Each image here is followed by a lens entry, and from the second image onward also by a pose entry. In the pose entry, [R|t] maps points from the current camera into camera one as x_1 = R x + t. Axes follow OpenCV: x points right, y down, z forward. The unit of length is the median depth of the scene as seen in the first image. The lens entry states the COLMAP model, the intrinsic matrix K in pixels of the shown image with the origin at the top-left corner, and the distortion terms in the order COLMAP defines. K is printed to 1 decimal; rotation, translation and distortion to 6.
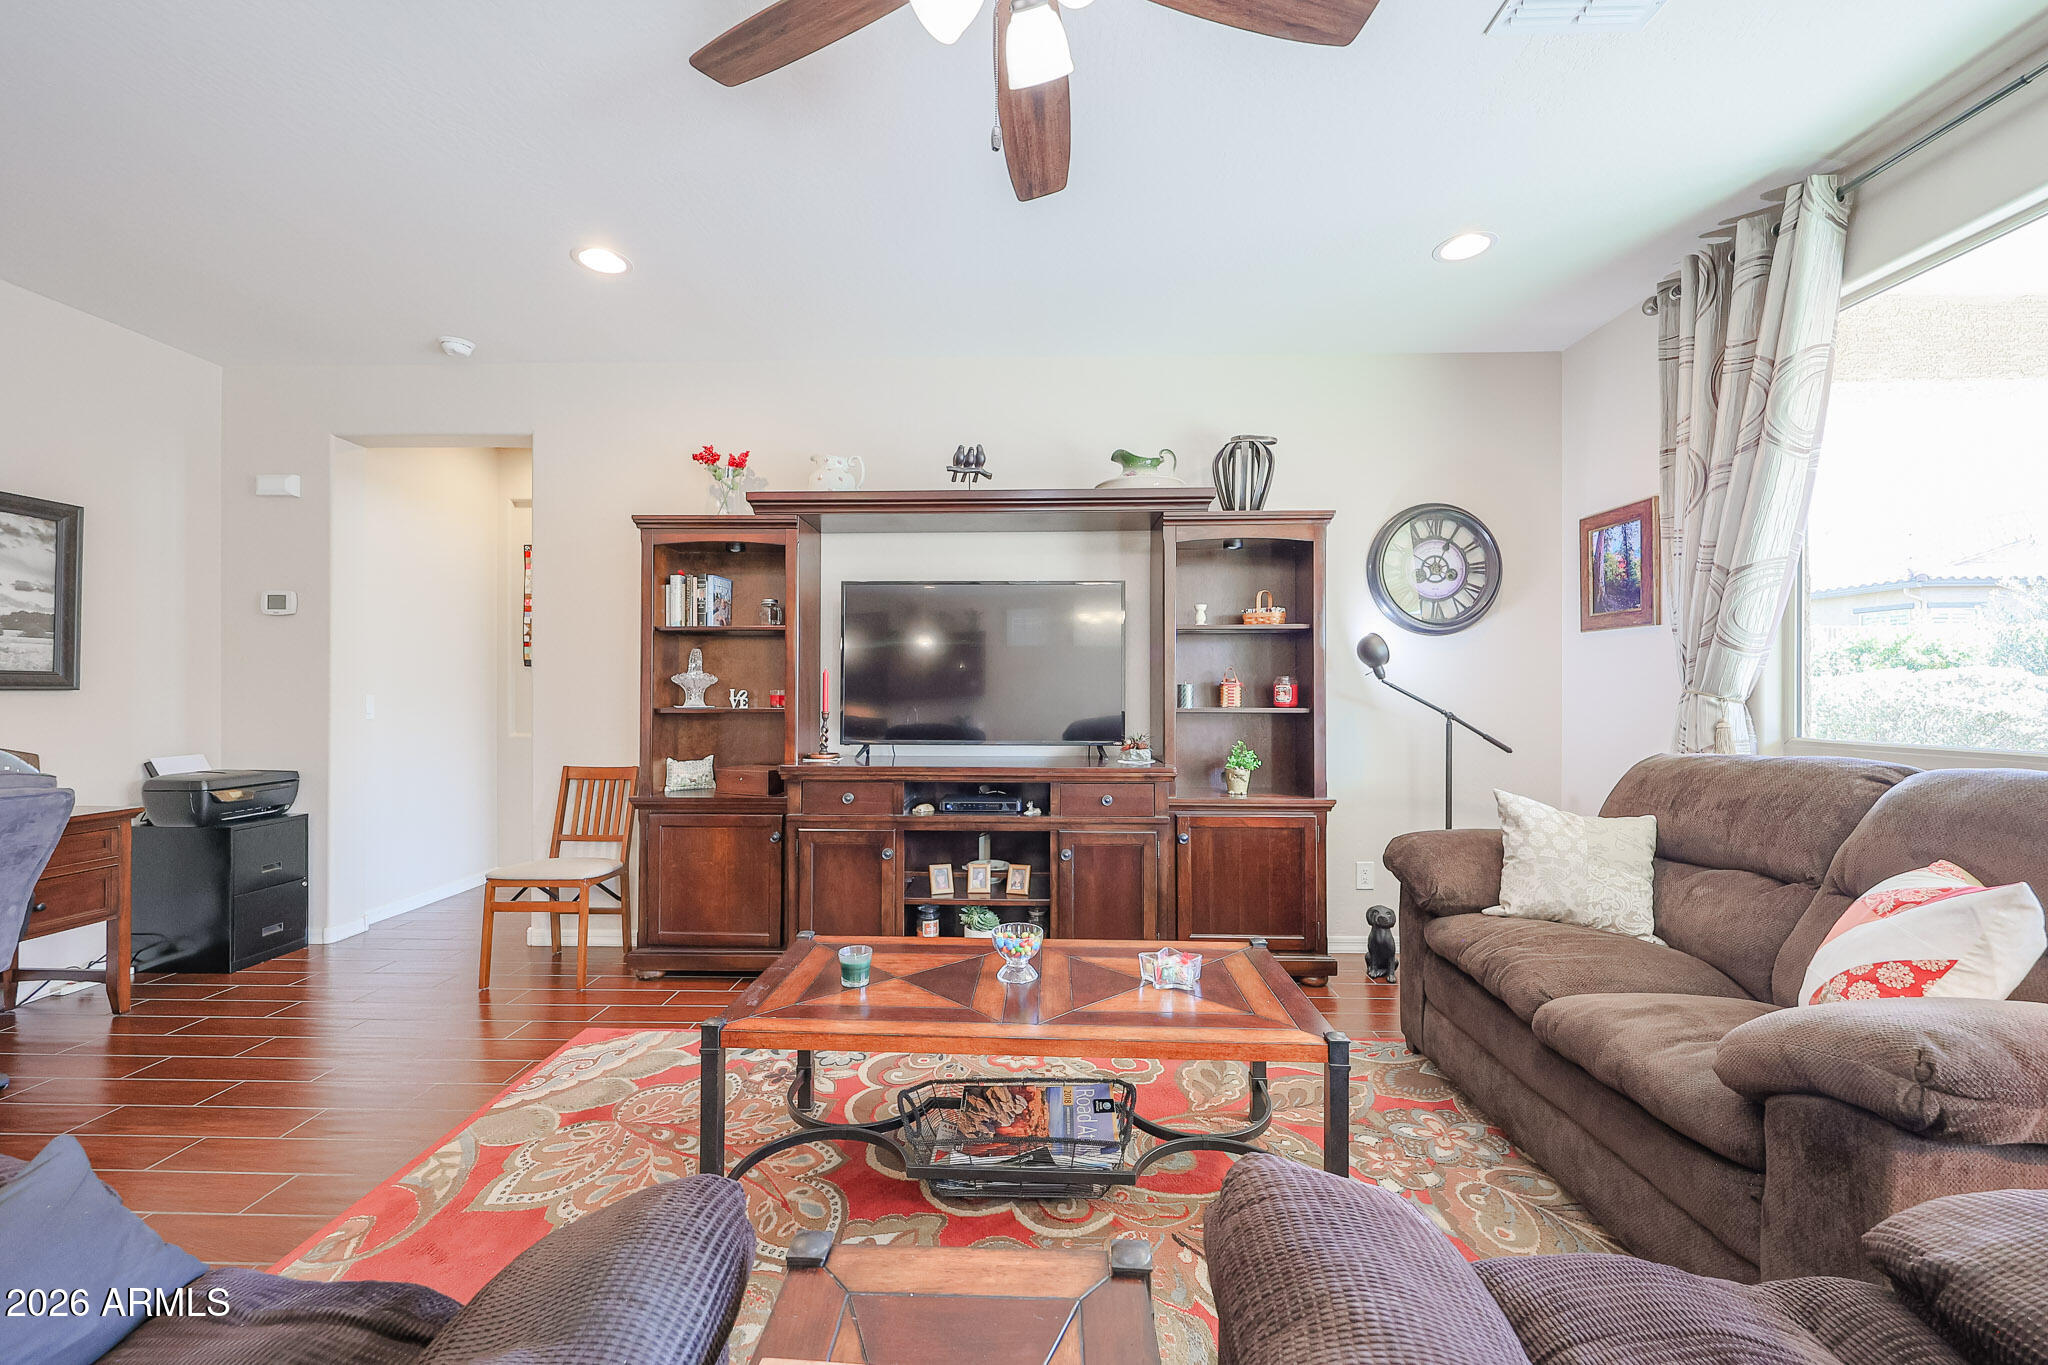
lens RADIAL K [[780.7, 0, 1018.7], [0, 780.7, 688.0], [0, 0, 1]] dist [0.002026, -0.000433]
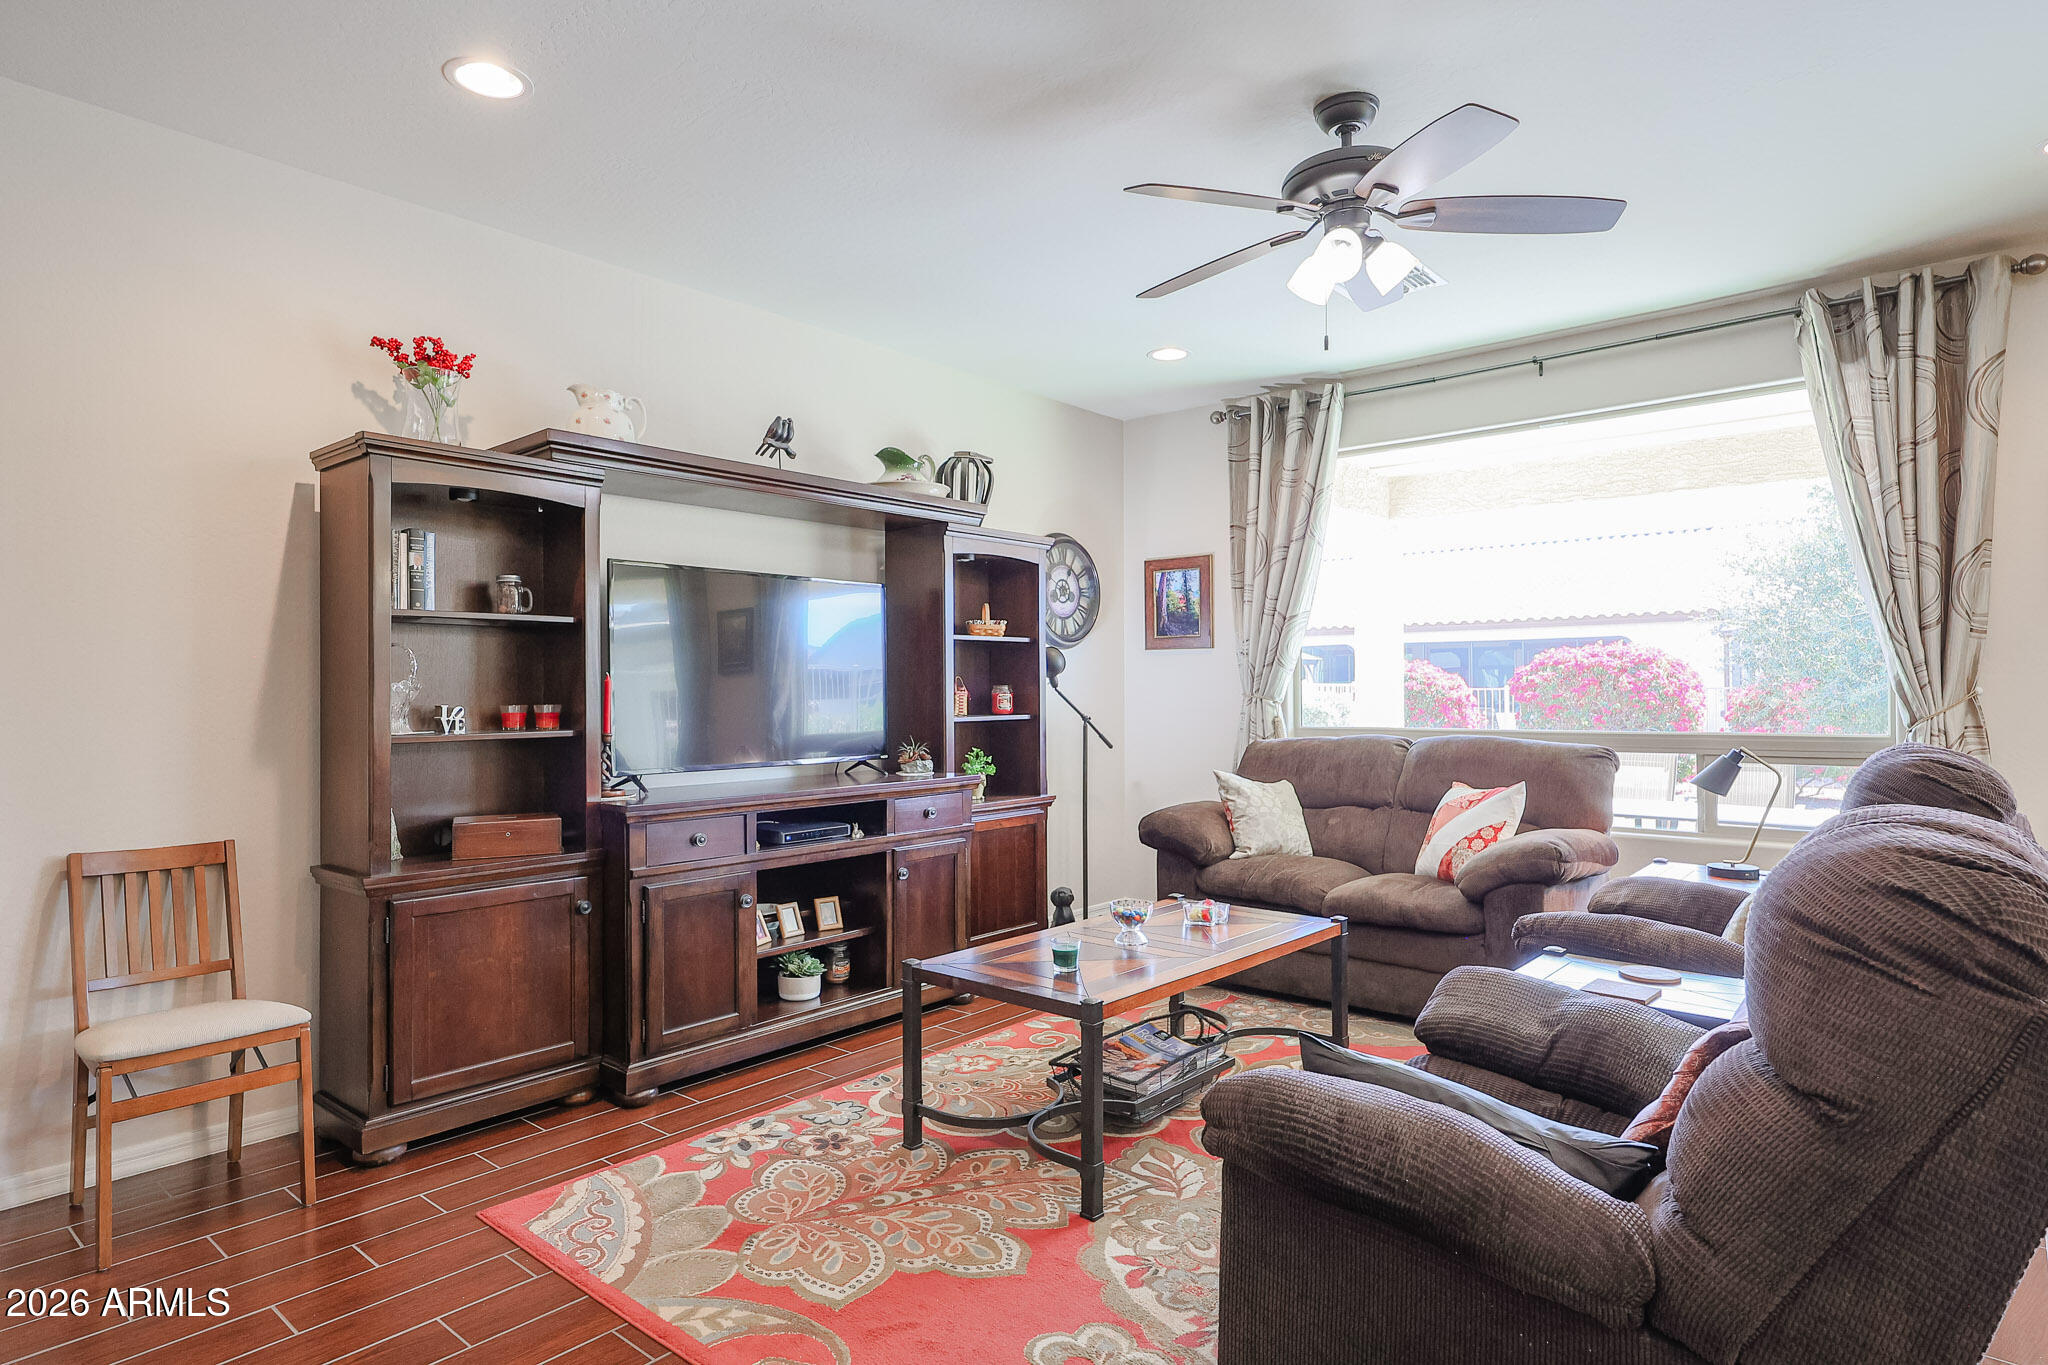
lens RADIAL K [[1069.1, 0, 1019.4], [0, 1069.1, 680.2], [0, 0, 1]] dist [0.012626, -0.001702]
pose [[0.651199, 0.003263, 0.758900, -0.832064], [0.005153, 0.999949, -0.008721, -0.010202], [-0.758890, 0.009589, 0.651148, 0.036276]]
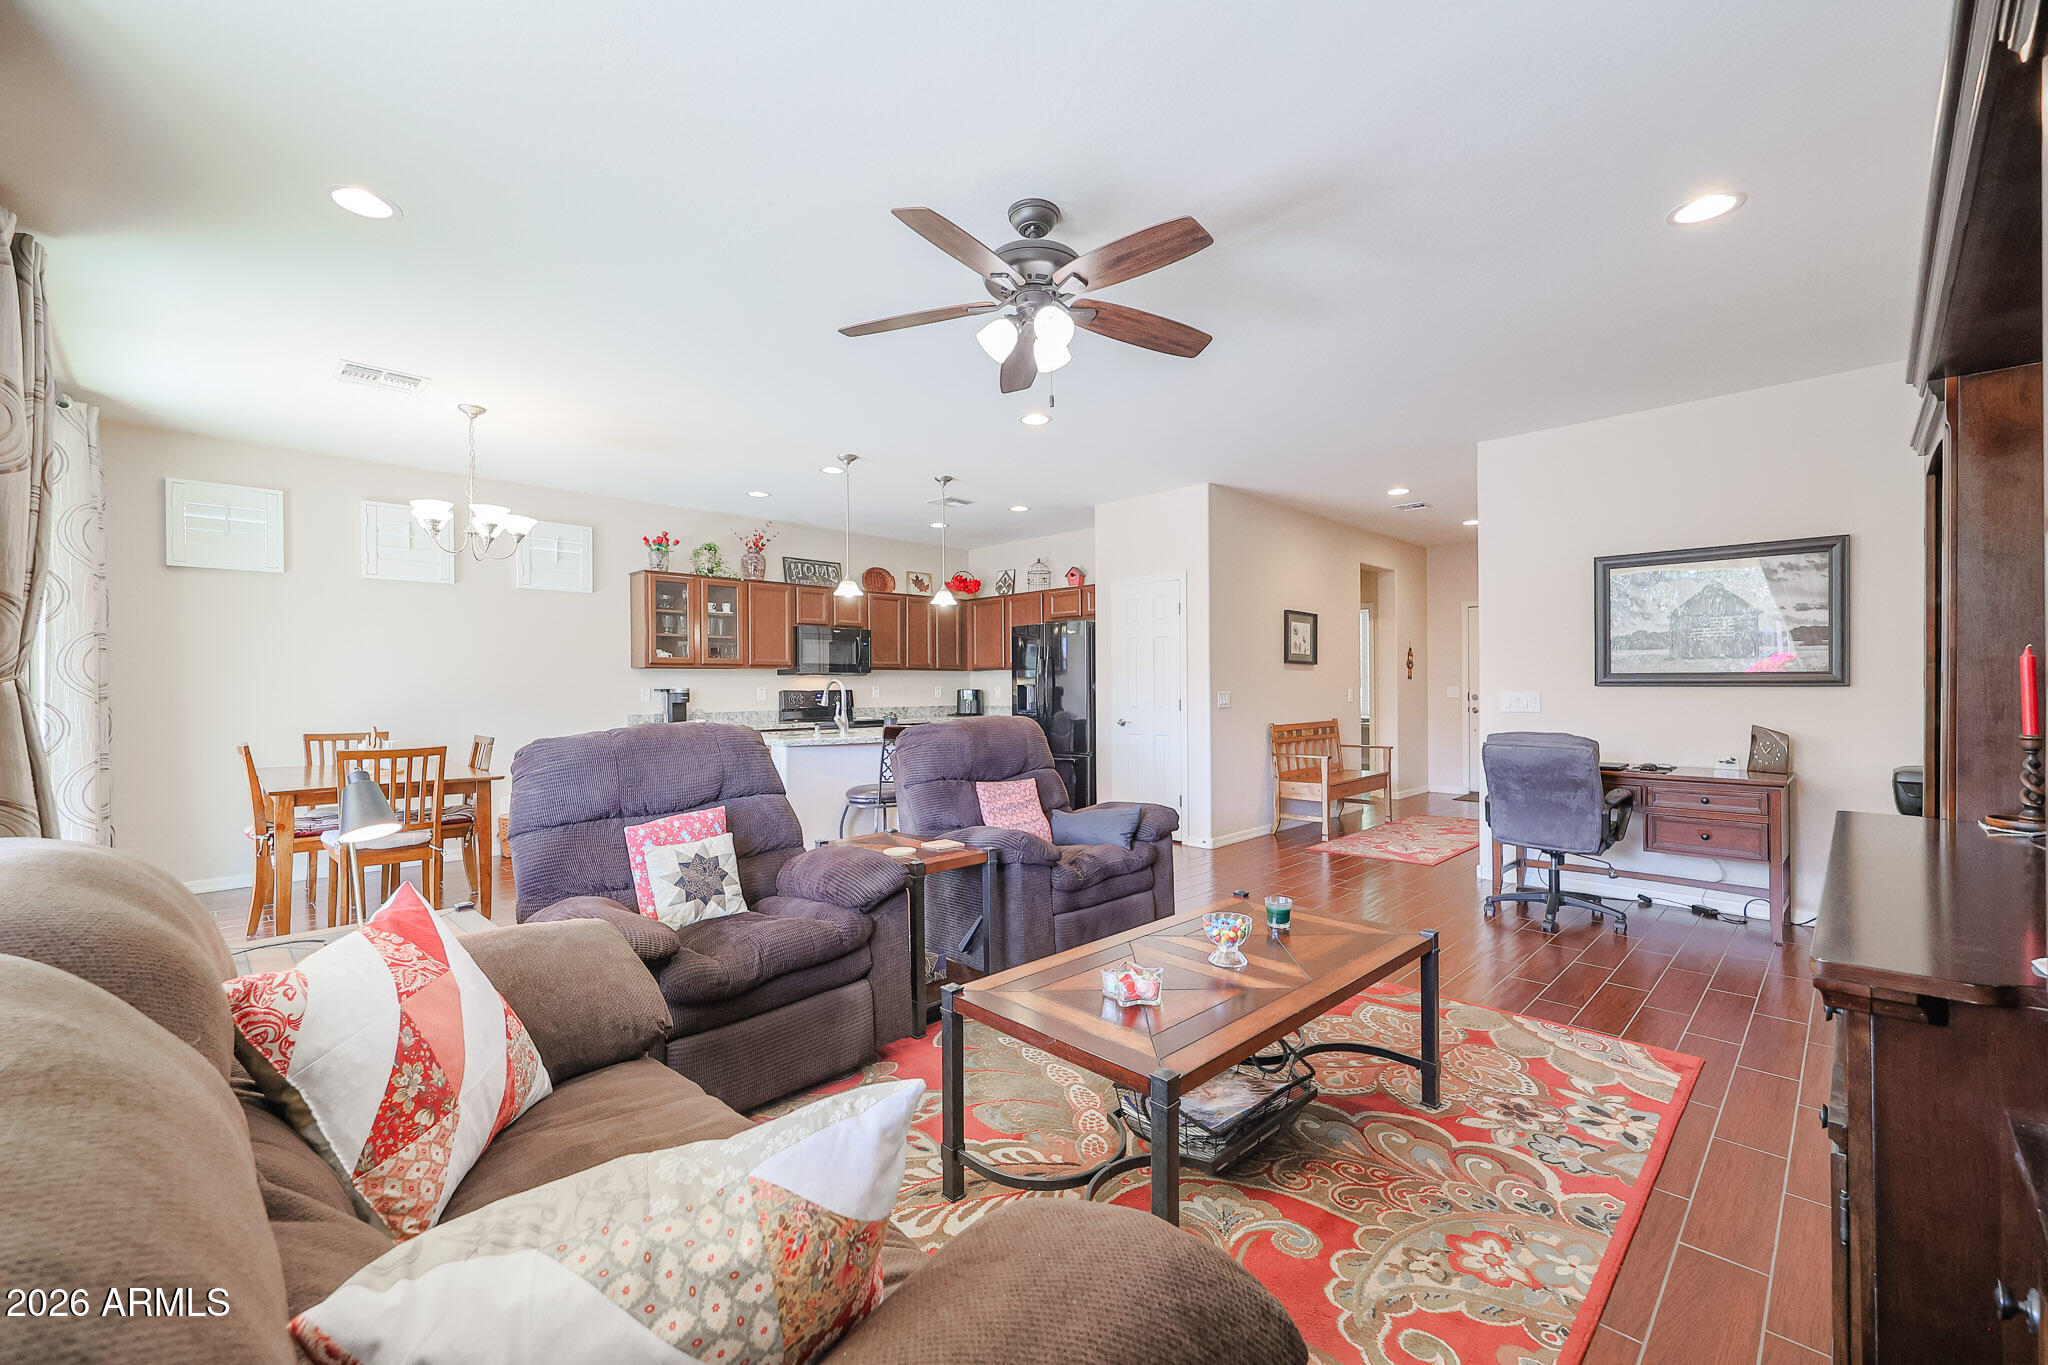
lens RADIAL K [[876.4, 0, 1027.9], [0, 876.4, 686.7], [0, 0, 1]] dist [0.003911, -0.000141]
pose [[-0.694307, 0.003721, -0.719669, 0.643442], [0.009493, 0.999947, -0.003988, -0.003165], [0.719616, -0.009600, -0.694306, 1.005377]]
